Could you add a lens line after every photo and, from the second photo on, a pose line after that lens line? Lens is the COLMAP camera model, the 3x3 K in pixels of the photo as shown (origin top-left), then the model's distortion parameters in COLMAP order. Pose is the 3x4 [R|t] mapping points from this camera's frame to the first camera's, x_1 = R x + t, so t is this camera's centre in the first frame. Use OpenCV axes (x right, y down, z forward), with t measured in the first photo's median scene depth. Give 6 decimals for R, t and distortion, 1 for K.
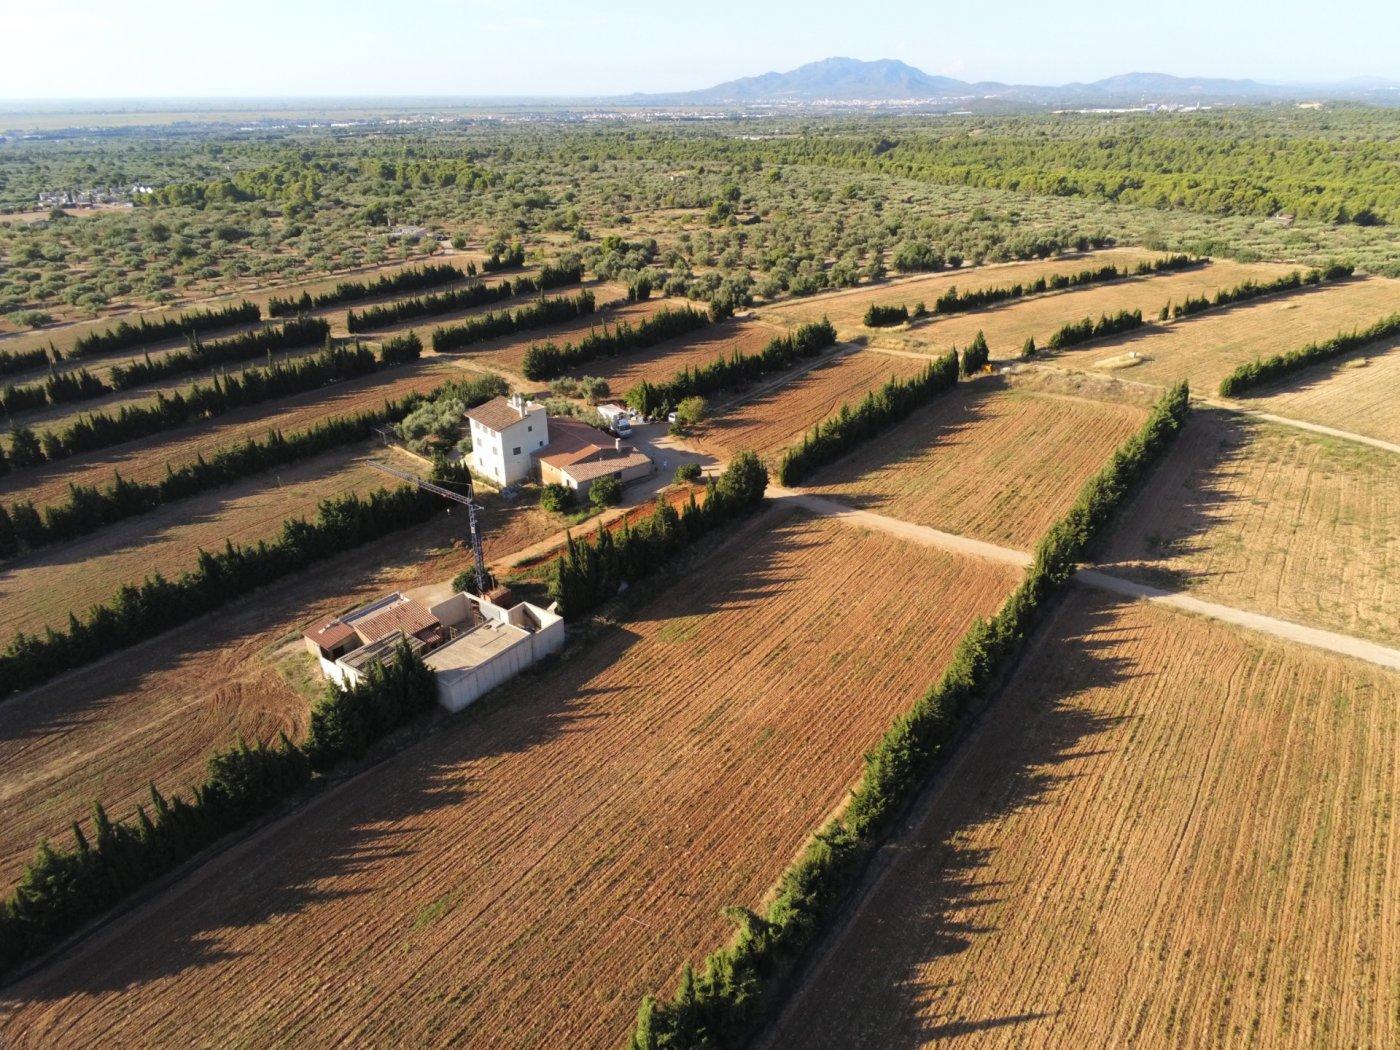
lens RADIAL K [[906.6, 0, 700.0], [0, 906.6, 525.0], [0, 0, 1]] dist [0.001207, 0.001841]
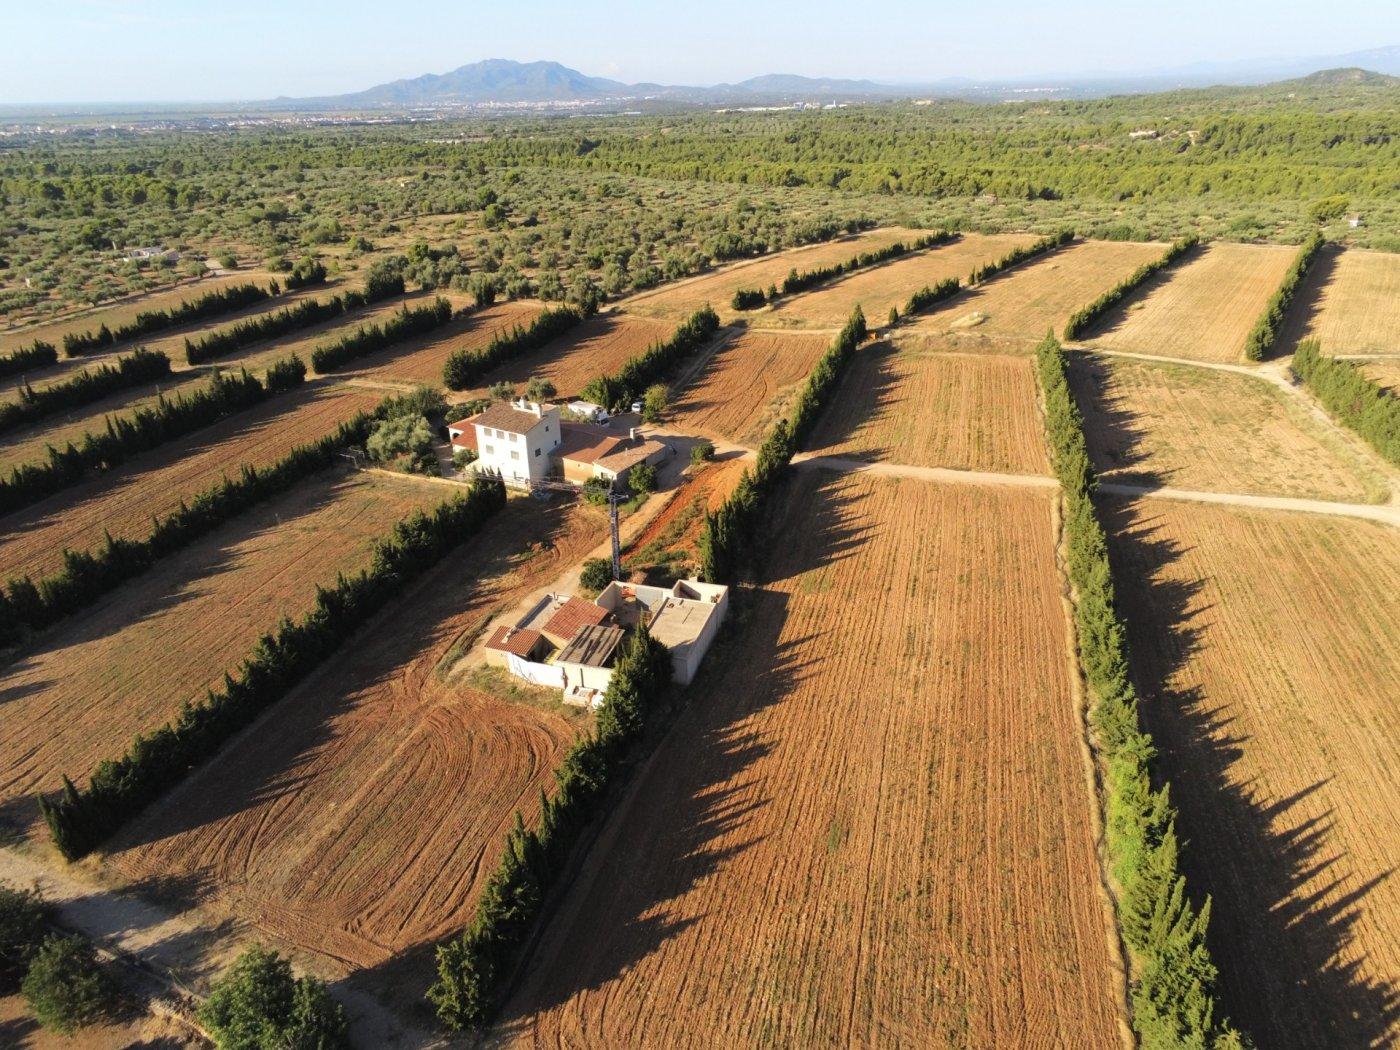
lens RADIAL K [[906.6, 0, 700.0], [0, 906.6, 525.0], [0, 0, 1]] dist [0.001207, 0.001841]
pose [[0.944224, -0.149487, 0.293421, -0.292715], [0.150002, 0.988465, 0.020881, 0.002641], [-0.293158, 0.024297, 0.955755, -0.002248]]
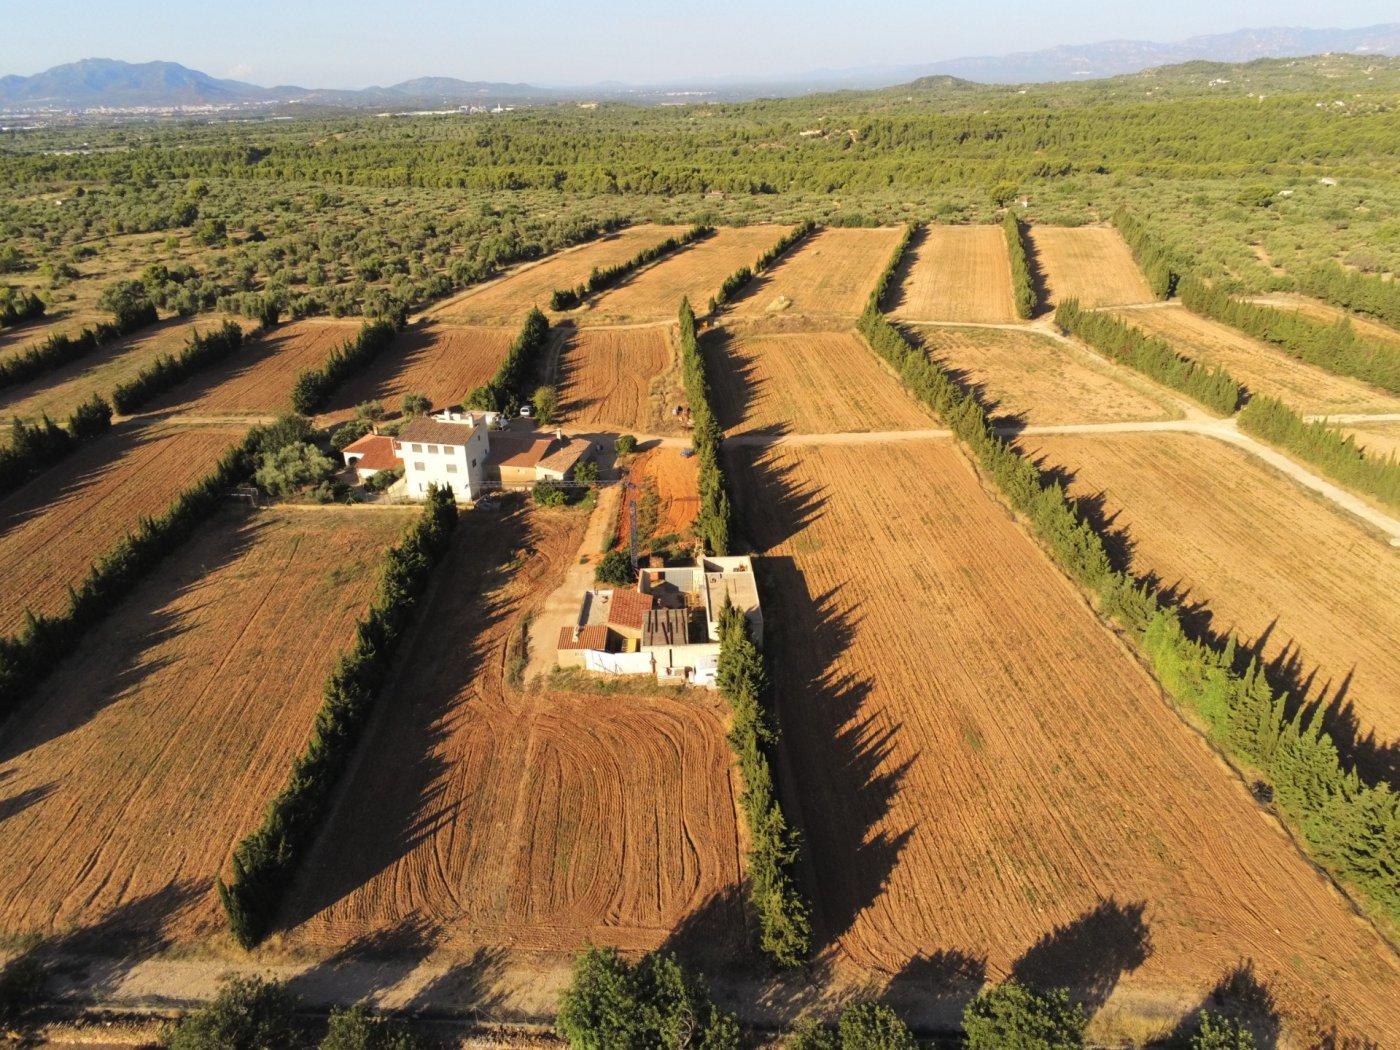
lens RADIAL K [[906.6, 0, 700.0], [0, 906.6, 525.0], [0, 0, 1]] dist [0.001207, 0.001841]
pose [[0.781870, -0.275320, 0.559355, -0.496816], [0.277396, 0.957132, 0.083363, -0.027766], [-0.558328, 0.089984, 0.824725, 0.062593]]
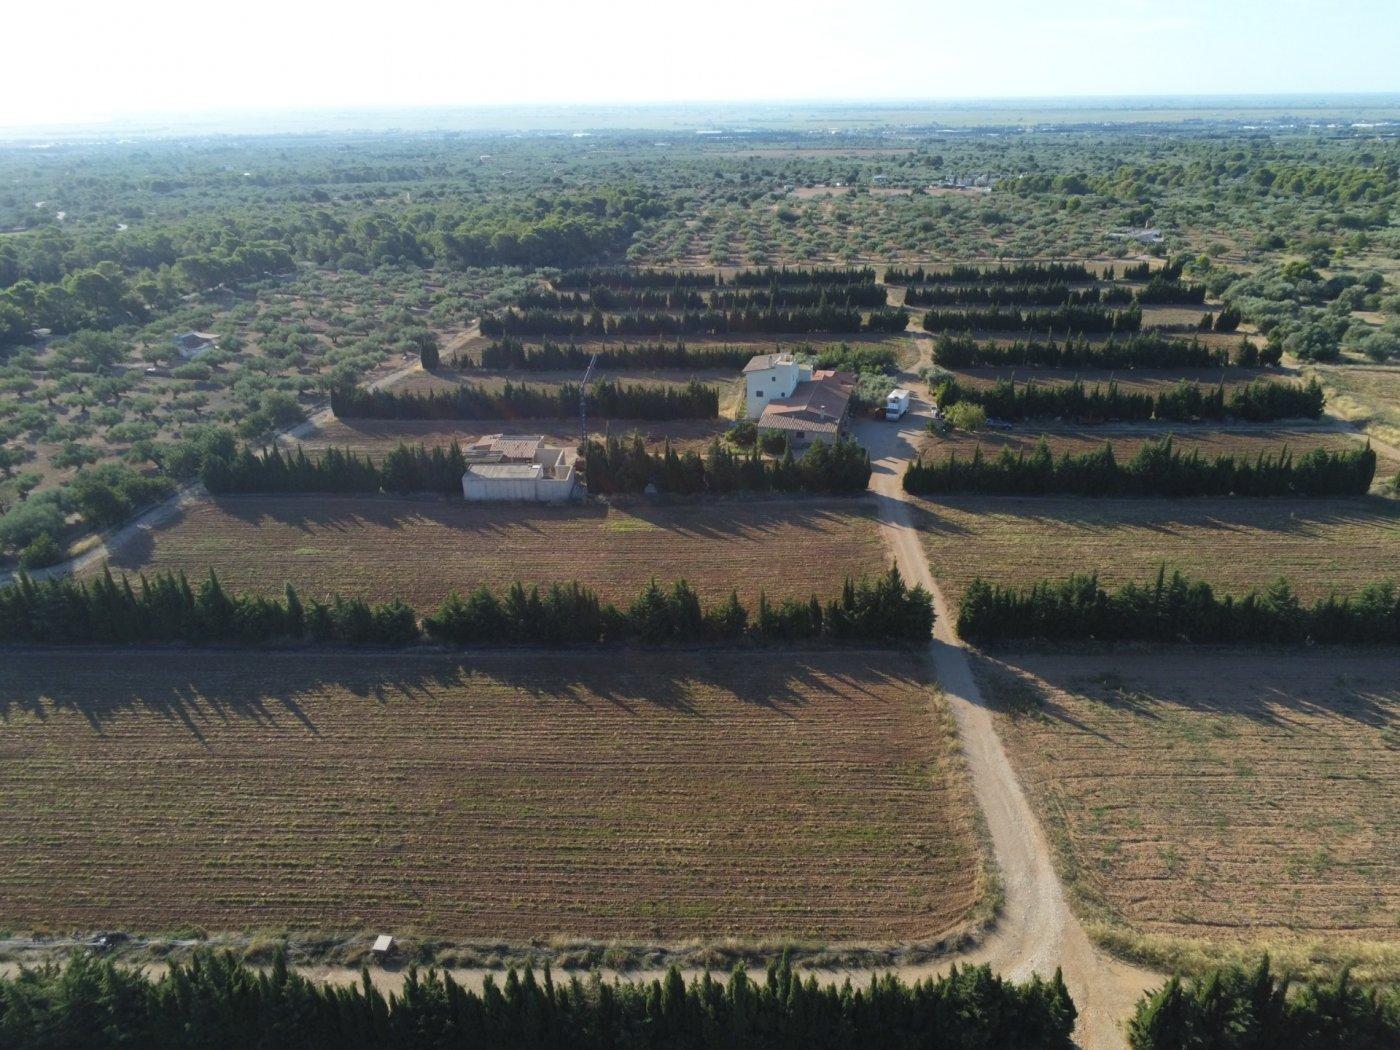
lens RADIAL K [[906.6, 0, 700.0], [0, 906.6, 525.0], [0, 0, 1]] dist [0.001207, 0.001841]
pose [[0.575581, 0.350848, -0.738656, 0.606128], [-0.349641, 0.922141, 0.165550, -0.080091], [0.739228, 0.162977, 0.653437, 0.161695]]
